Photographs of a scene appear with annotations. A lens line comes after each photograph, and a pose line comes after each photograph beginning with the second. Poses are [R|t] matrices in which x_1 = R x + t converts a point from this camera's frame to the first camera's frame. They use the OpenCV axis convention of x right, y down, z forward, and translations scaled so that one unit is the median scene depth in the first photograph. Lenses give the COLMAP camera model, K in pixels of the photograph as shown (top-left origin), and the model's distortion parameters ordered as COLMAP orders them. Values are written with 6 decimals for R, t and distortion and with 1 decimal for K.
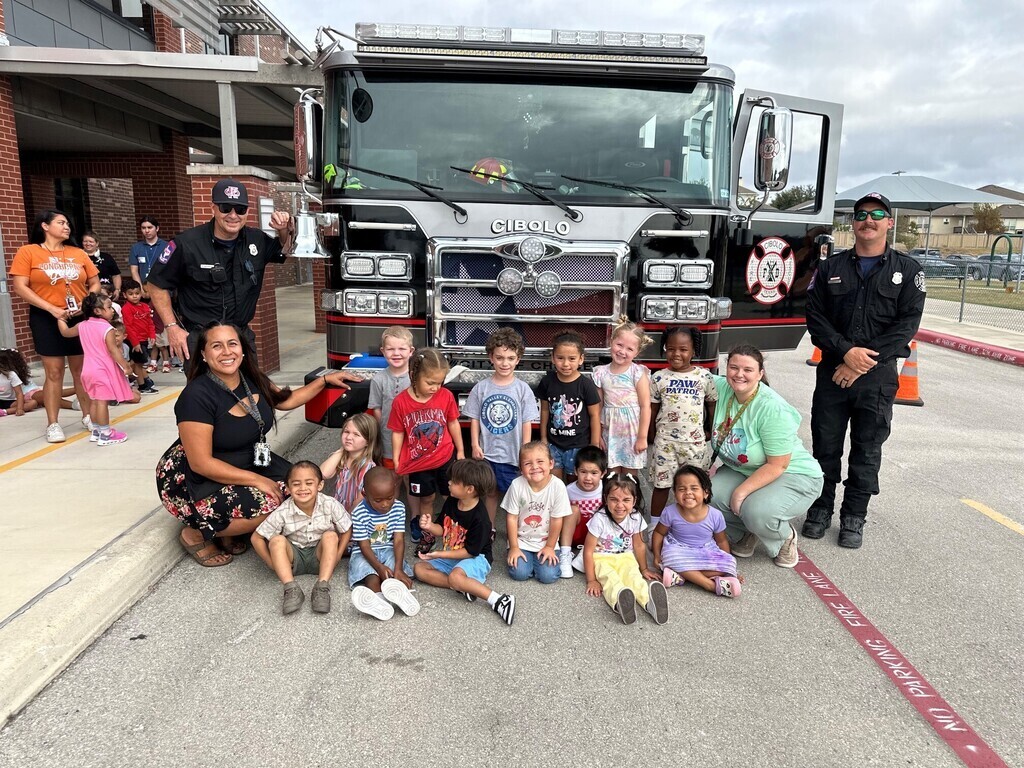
lens RADIAL K [[728.9, 0, 513.3], [0, 728.9, 387.1], [0, 0, 1]] dist [0.012883, -0.017469]
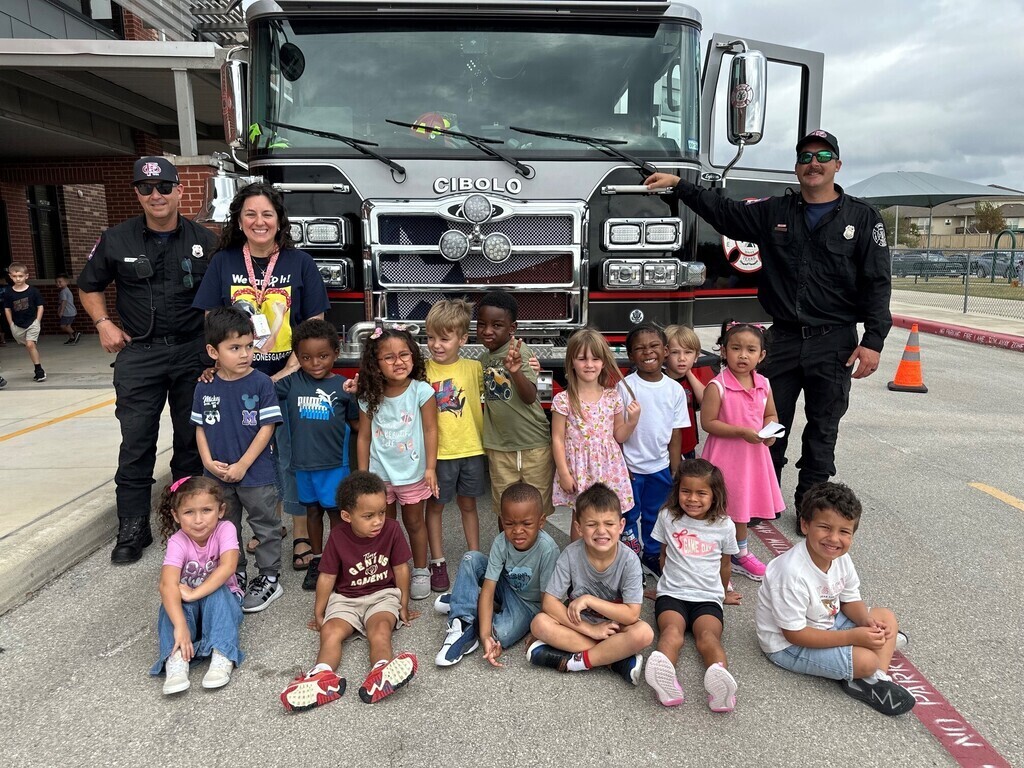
lens RADIAL K [[728.9, 0, 515.3], [0, 728.9, 381.2], [0, 0, 1]] dist [0.012883, -0.017469]
pose [[0.999739, -0.022044, -0.006011, 0.069477], [0.021869, 0.999375, -0.027771, 0.046282], [0.006619, 0.027632, 0.999596, 0.105317]]
